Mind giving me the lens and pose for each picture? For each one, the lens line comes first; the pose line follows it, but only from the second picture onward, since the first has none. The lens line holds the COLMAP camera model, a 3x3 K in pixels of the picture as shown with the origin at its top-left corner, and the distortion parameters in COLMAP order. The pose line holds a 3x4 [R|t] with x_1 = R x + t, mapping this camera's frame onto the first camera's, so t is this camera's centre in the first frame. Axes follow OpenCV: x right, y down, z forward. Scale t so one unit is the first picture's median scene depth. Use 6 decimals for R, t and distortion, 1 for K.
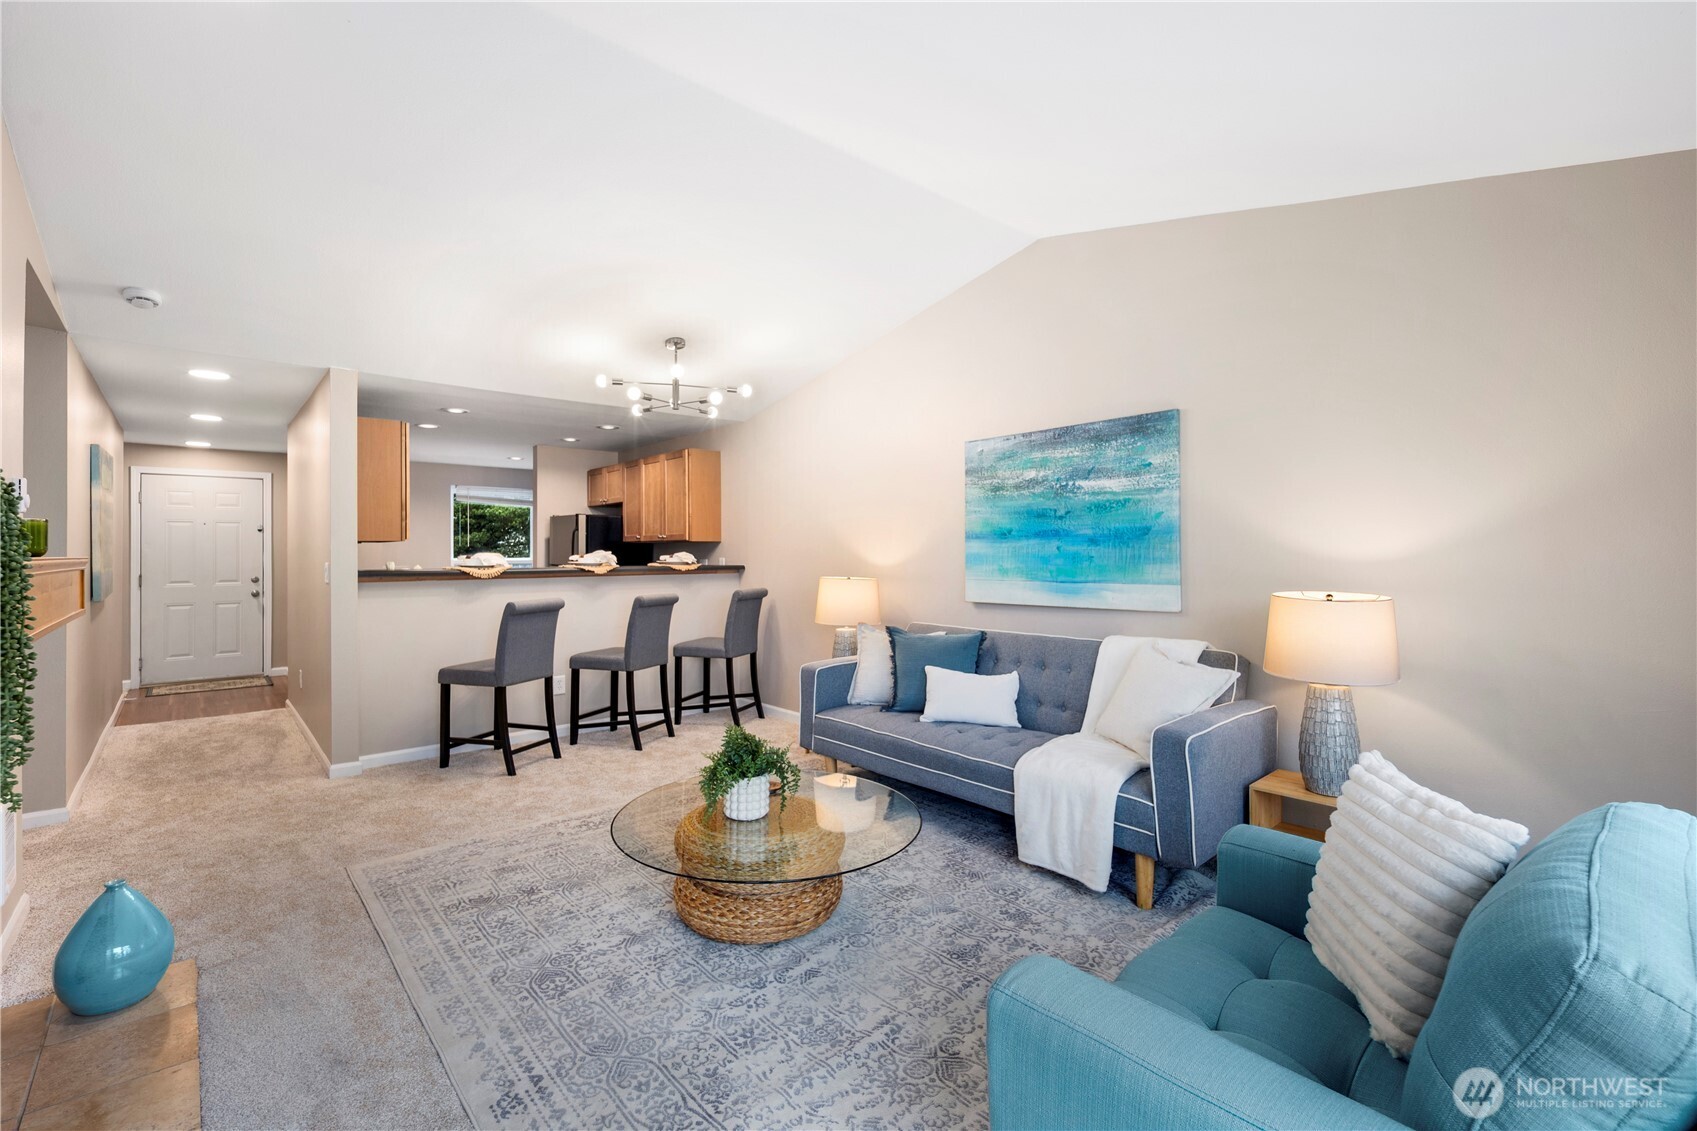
lens RADIAL K [[739.3, 0, 853.2], [0, 739.3, 550.0], [0, 0, 1]] dist [0.004708, 0.000121]
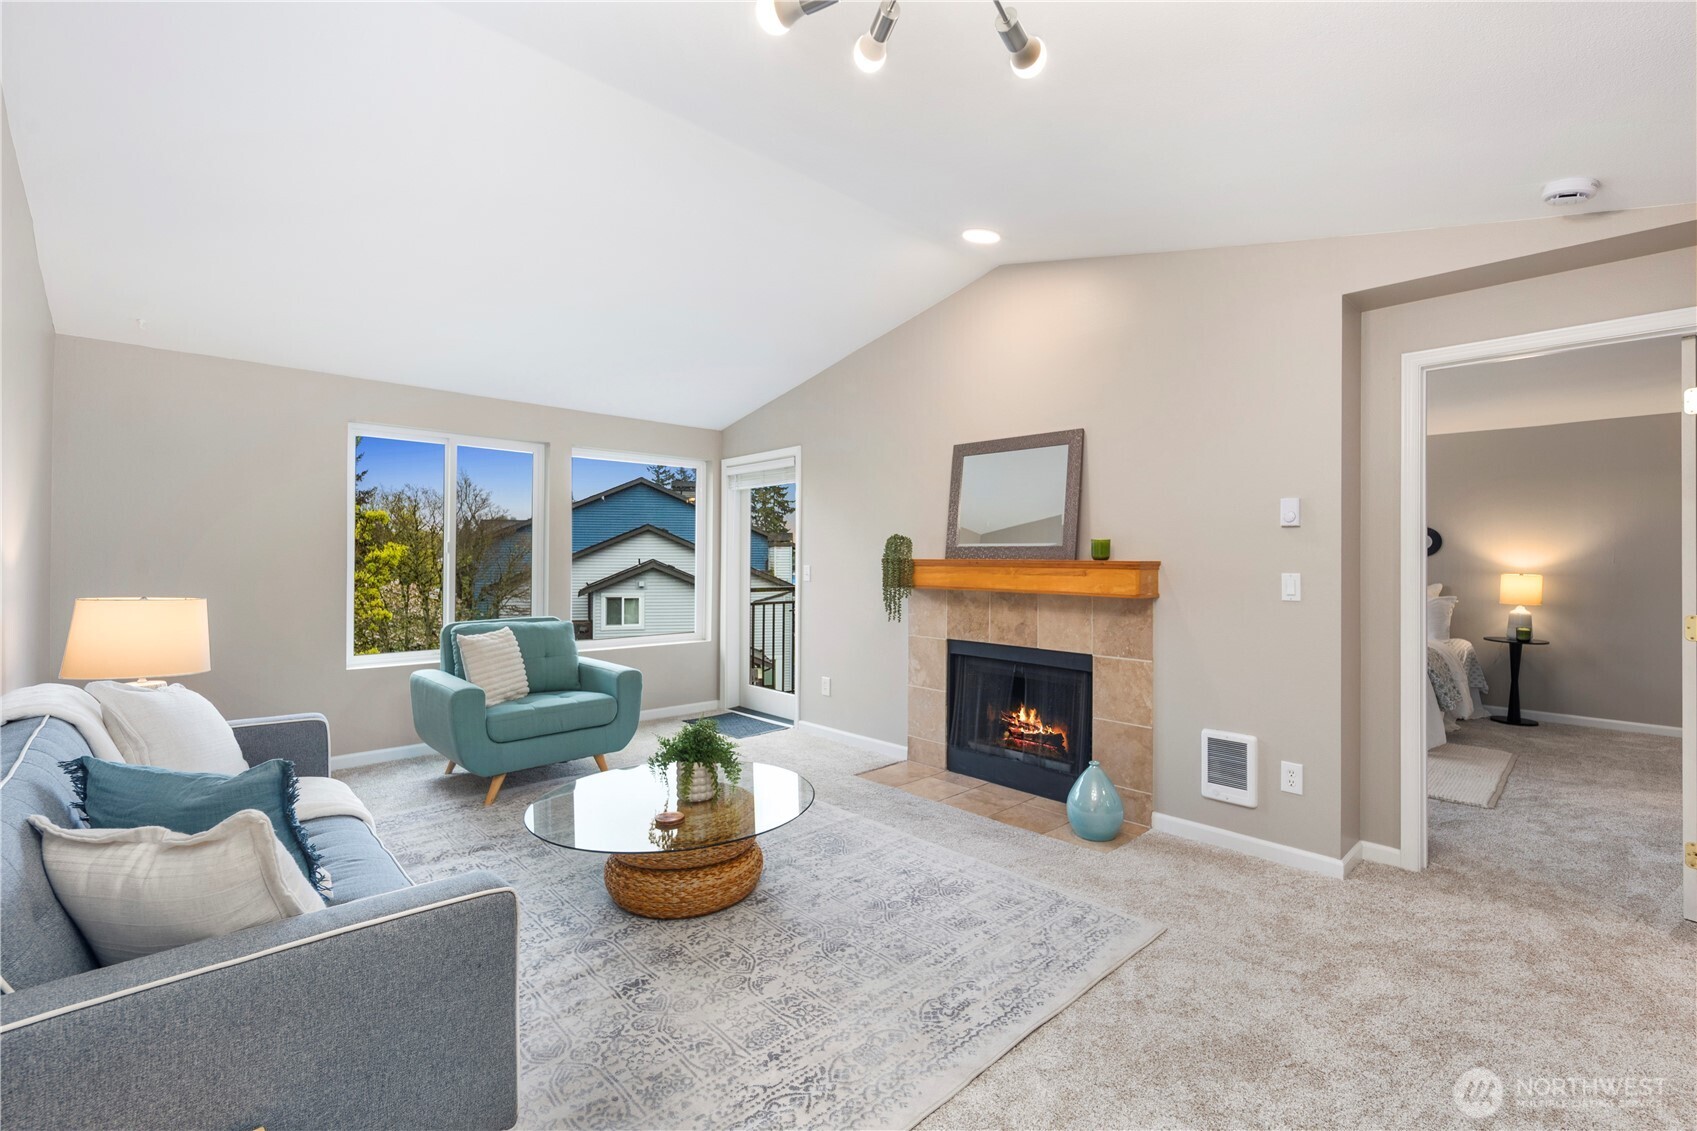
lens RADIAL K [[750.2, 0, 855.6], [0, 750.2, 558.5], [0, 0, 1]] dist [0.006025, -0.003181]
pose [[-0.999356, 0.000588, -0.035884, -0.235263], [0.000605, 1.000000, -0.000457, 0.002478], [0.035884, -0.000478, -0.999356, 1.472295]]
